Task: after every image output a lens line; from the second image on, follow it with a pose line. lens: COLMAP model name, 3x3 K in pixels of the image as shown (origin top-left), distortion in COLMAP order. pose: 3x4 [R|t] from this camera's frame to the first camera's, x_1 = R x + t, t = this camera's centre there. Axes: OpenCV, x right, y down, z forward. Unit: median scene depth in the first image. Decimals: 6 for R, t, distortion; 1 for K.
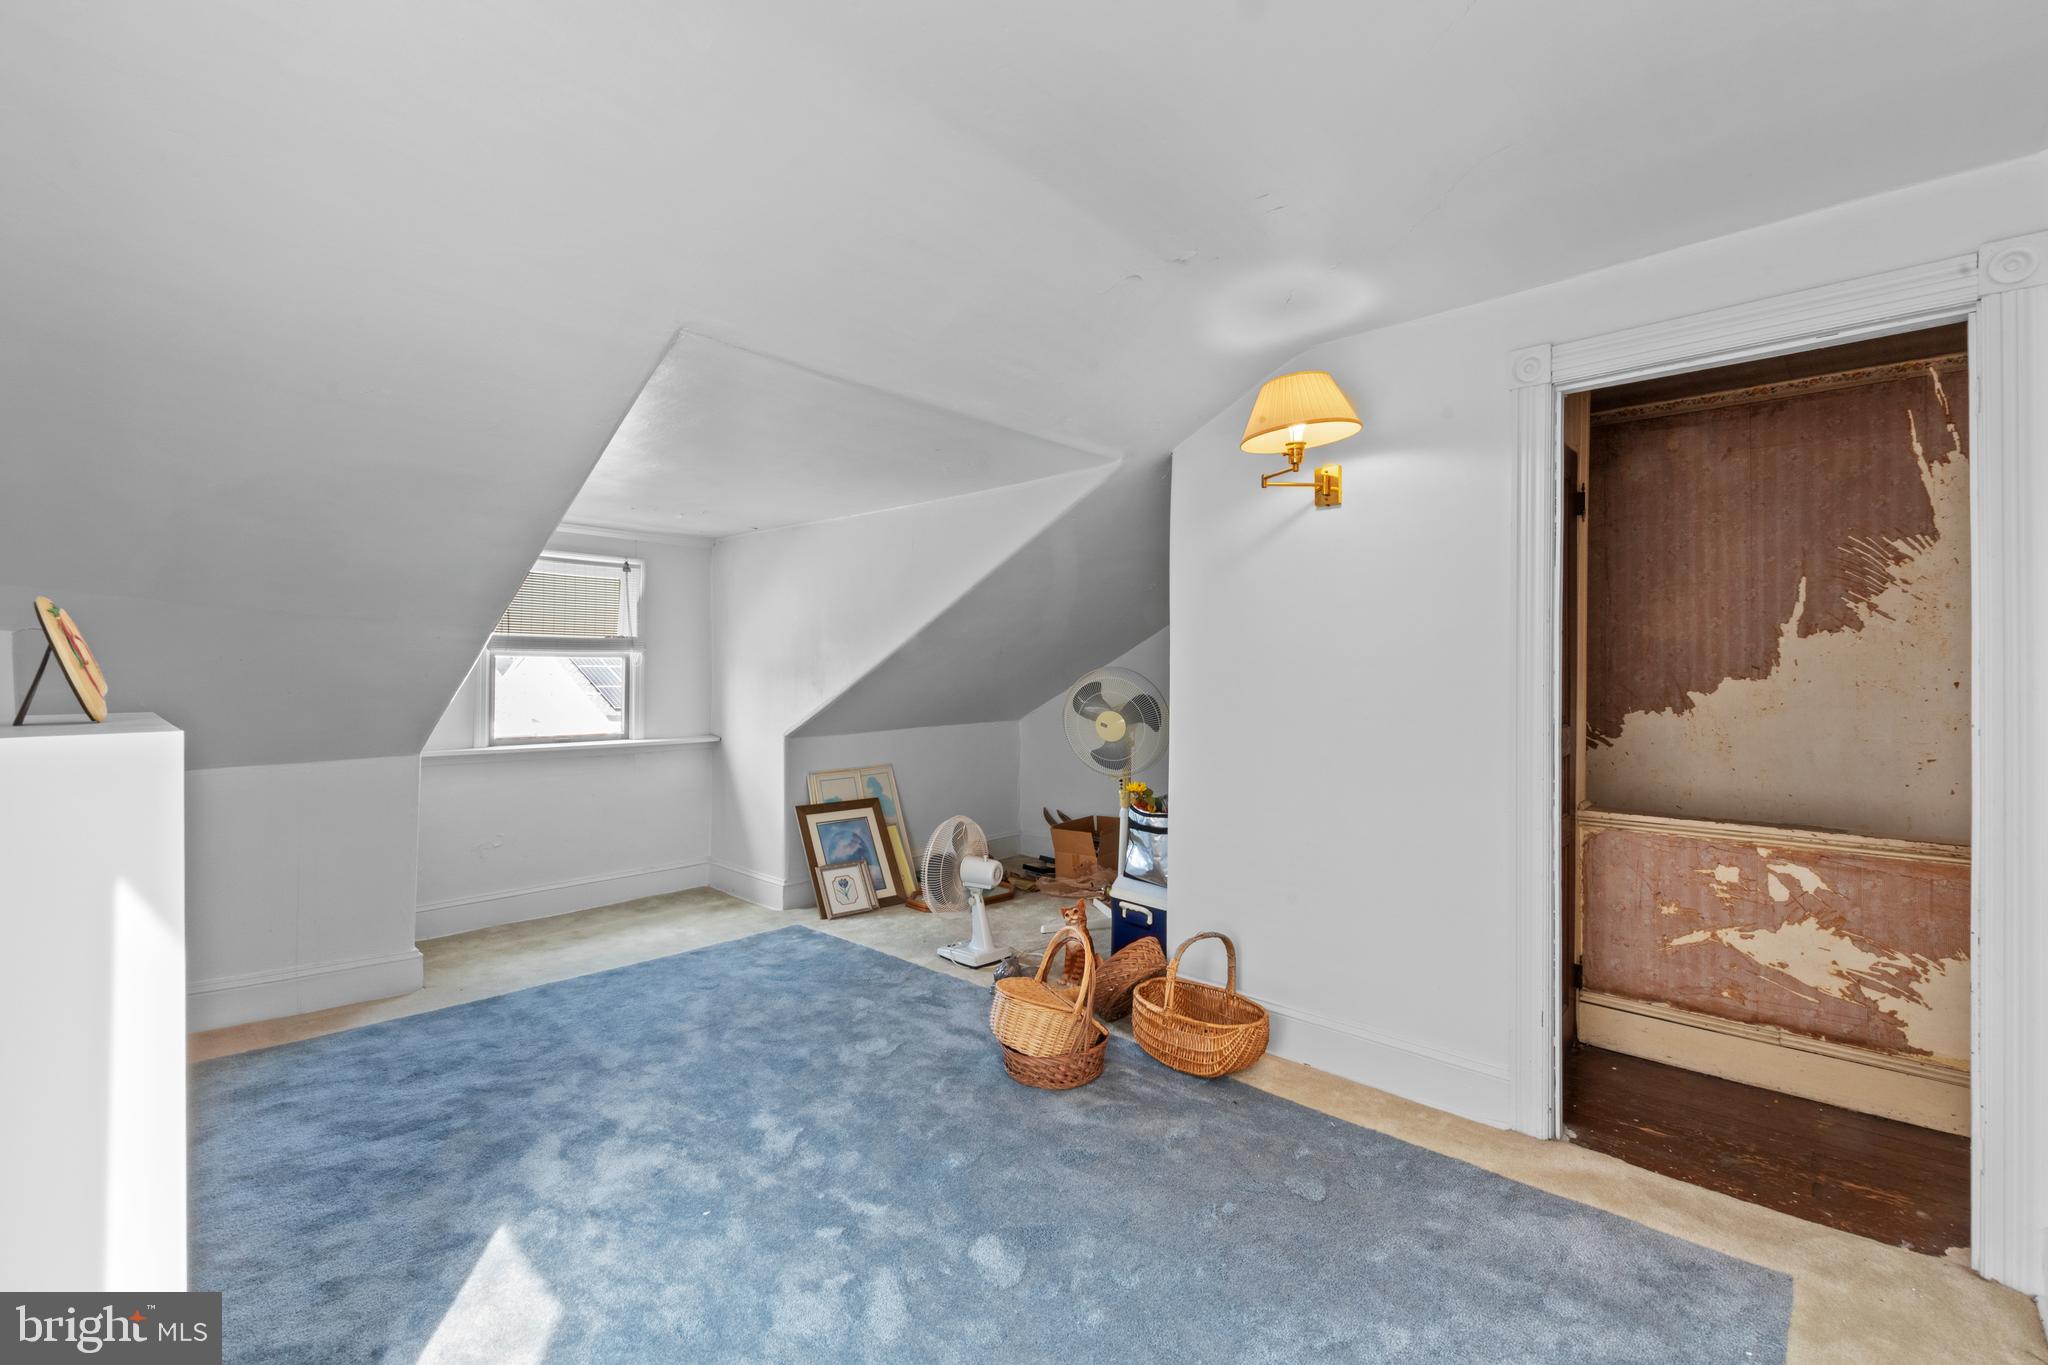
lens RADIAL K [[883.5, 0, 1028.4], [0, 883.5, 668.3], [0, 0, 1]] dist [-0.000512, -0.001550]
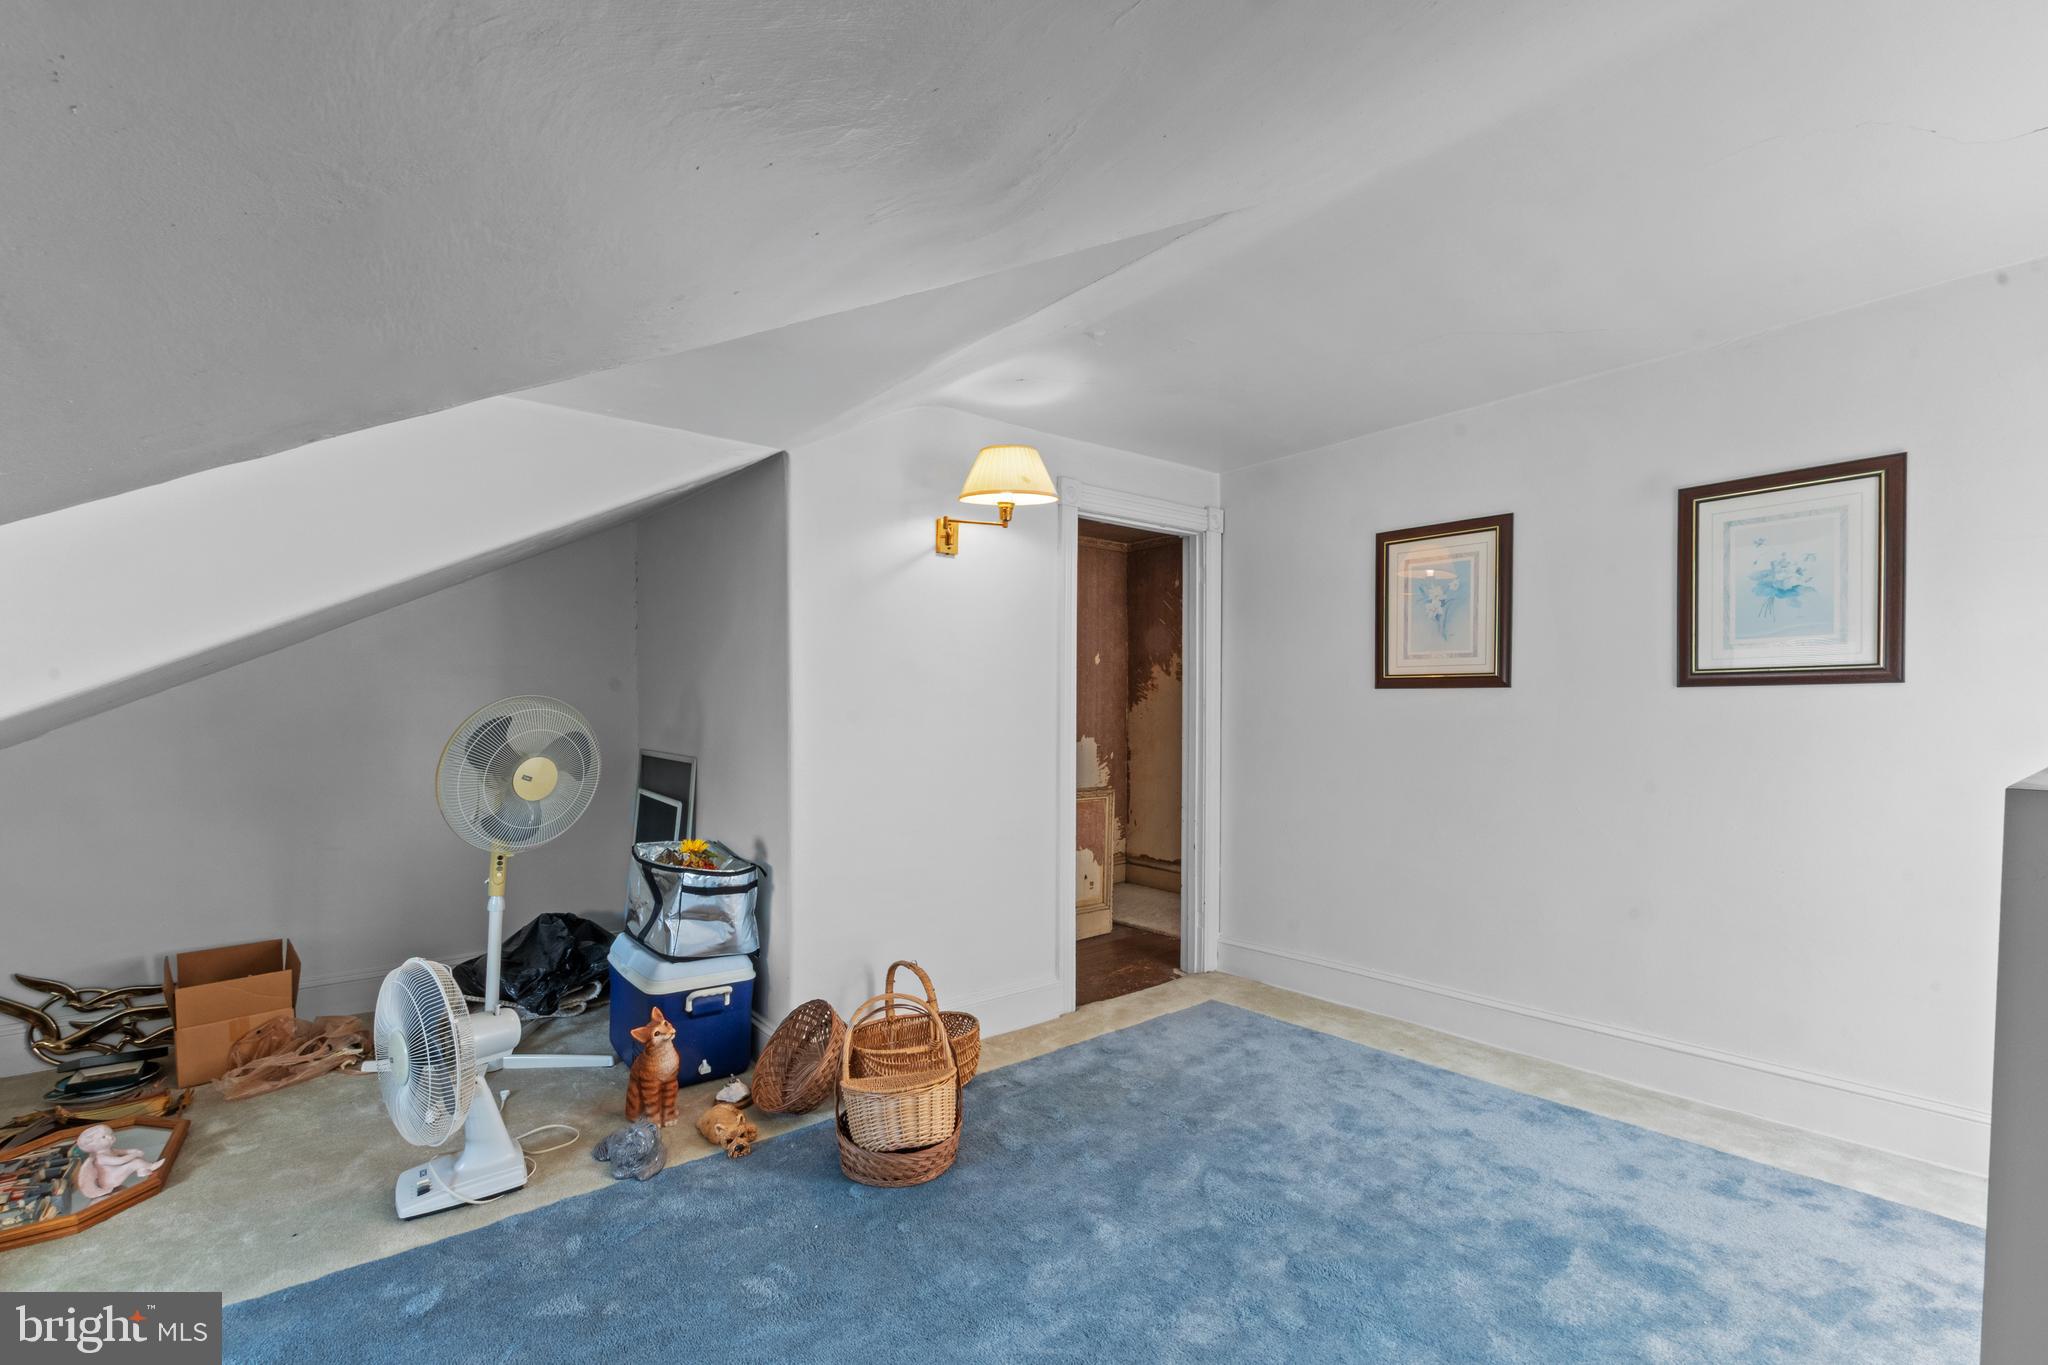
lens RADIAL K [[883.5, 0, 1027.6], [0, 883.5, 696.5], [0, 0, 1]] dist [-0.000512, -0.001550]
pose [[0.160346, 0.005948, 0.987043, -0.990837], [0.004959, 0.999964, -0.006832, 0.010355], [-0.987048, 0.005991, 0.160311, 0.907715]]
